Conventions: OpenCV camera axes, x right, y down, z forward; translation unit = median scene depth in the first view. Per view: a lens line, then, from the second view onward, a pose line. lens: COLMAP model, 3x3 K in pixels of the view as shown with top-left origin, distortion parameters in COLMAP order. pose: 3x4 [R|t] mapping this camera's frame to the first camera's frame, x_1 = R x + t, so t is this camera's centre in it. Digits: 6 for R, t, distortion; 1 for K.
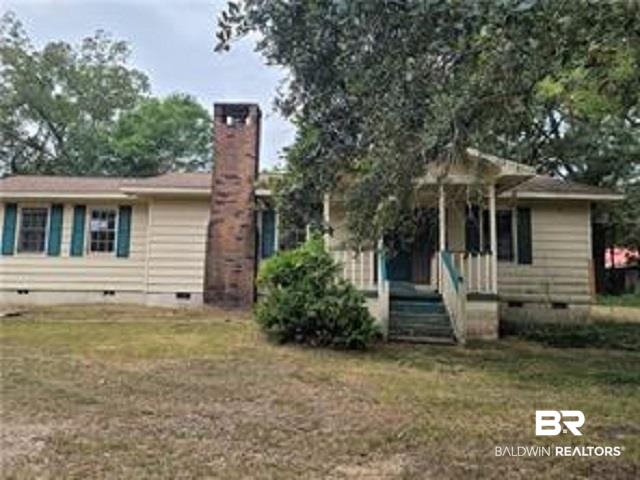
lens RADIAL K [[470.6, 0, 320.0], [0, 470.6, 240.0], [0, 0, 1]] dist [0.050756, 0.002600]
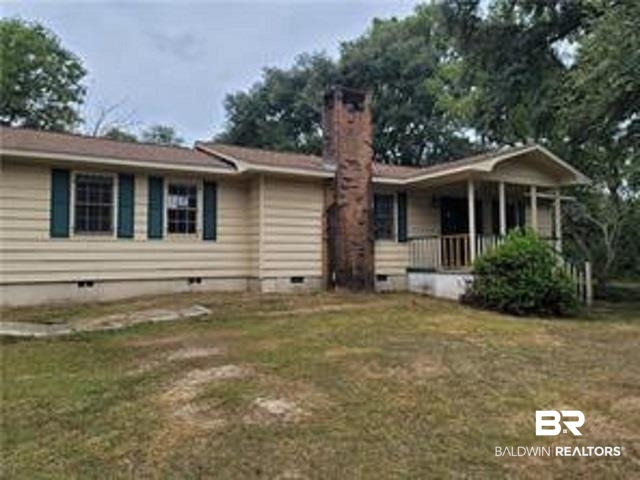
lens RADIAL K [[470.6, 0, 320.0], [0, 470.6, 240.0], [0, 0, 1]] dist [0.050756, 0.002600]
pose [[0.841648, -0.002171, 0.540023, -0.715764], [-0.028425, 0.998428, 0.048316, -0.011703], [-0.539278, -0.056015, 0.840263, 0.149140]]
